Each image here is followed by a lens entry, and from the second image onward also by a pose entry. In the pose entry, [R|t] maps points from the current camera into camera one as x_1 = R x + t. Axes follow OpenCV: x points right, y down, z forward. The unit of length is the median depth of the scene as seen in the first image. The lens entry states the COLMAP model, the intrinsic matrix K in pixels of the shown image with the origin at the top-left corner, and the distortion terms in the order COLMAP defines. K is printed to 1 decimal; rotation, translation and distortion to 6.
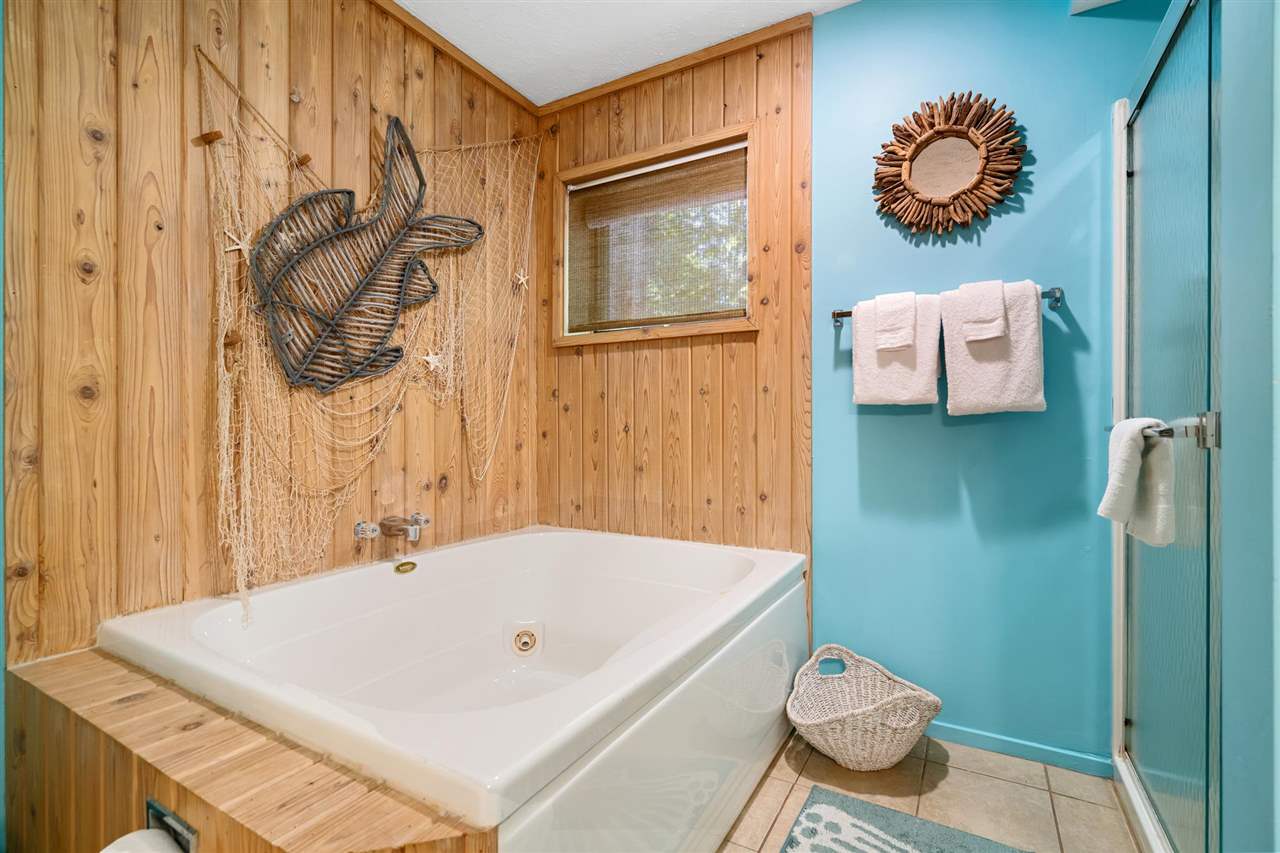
lens RADIAL K [[579.2, 0, 650.0], [0, 579.2, 423.8], [0, 0, 1]] dist [-0.005259, 0.002892]
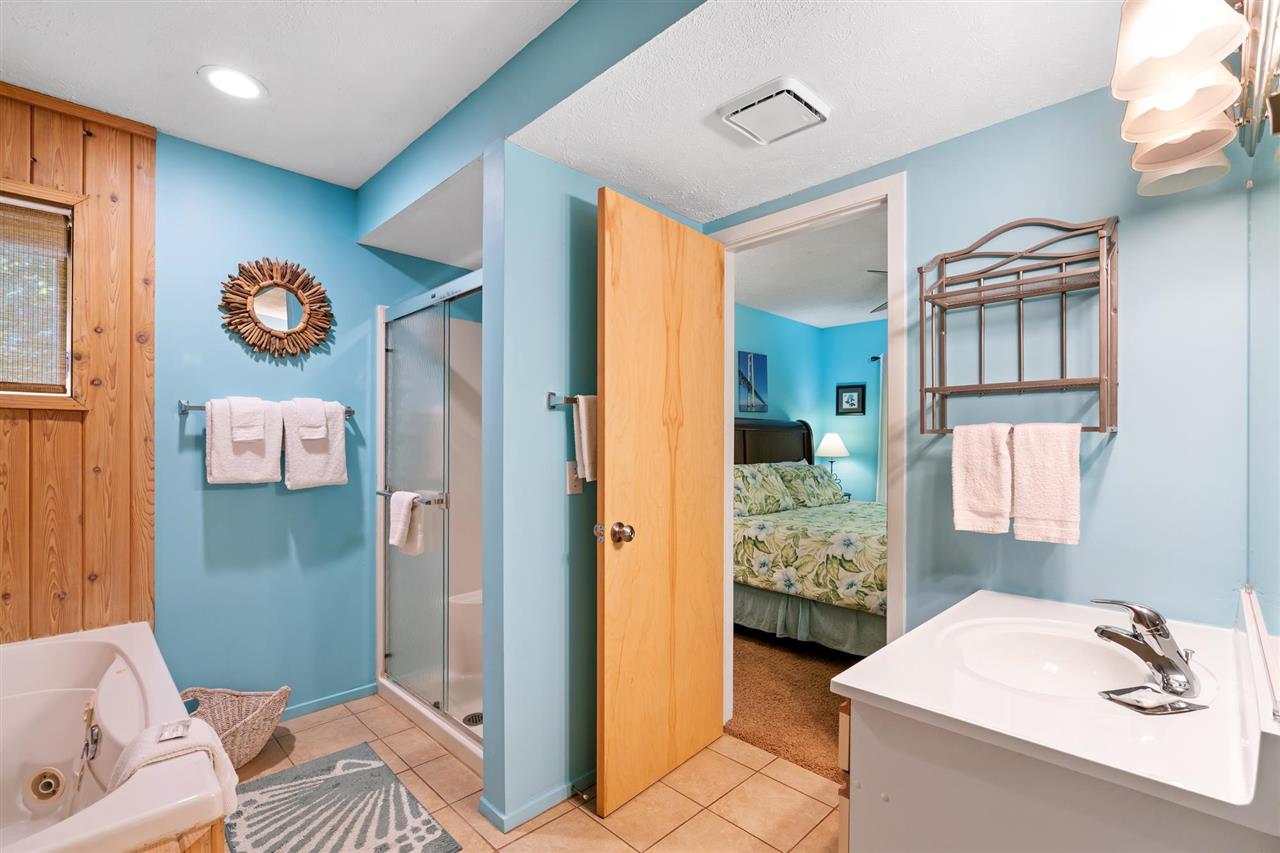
lens RADIAL K [[579.2, 0, 620.0], [0, 579.2, 435.2], [0, 0, 1]] dist [-0.005259, 0.002892]
pose [[0.304260, 0.008674, 0.952549, -0.551898], [-0.000721, 0.999960, -0.008875, -0.127094], [-0.952589, 0.002013, 0.304255, -0.199072]]
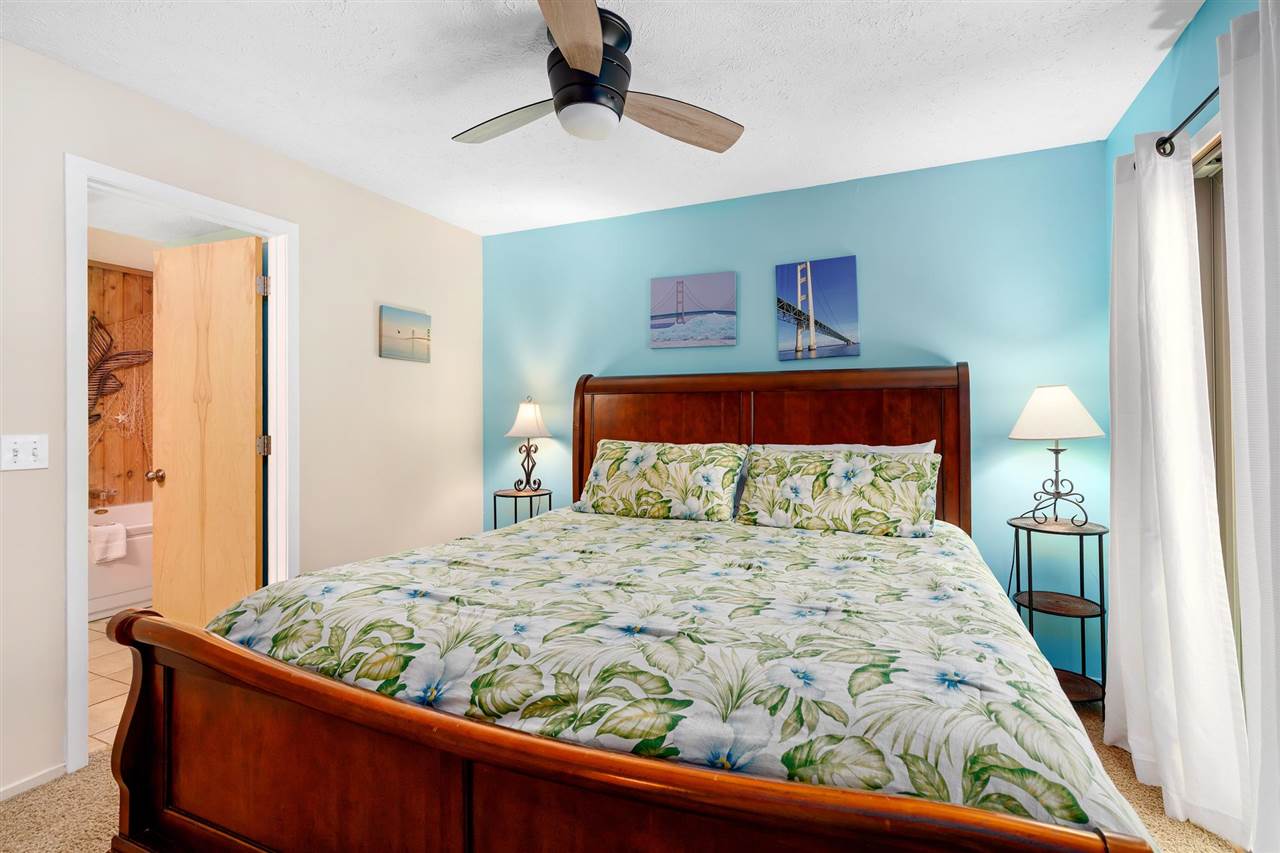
lens RADIAL K [[579.2, 0, 644.2], [0, 579.2, 407.4], [0, 0, 1]] dist [-0.005259, 0.002892]
pose [[0.996567, -0.011578, 0.081982, 1.683572], [0.013043, 0.999764, -0.017345, -0.102317], [-0.081762, 0.018355, 0.996483, -1.585530]]
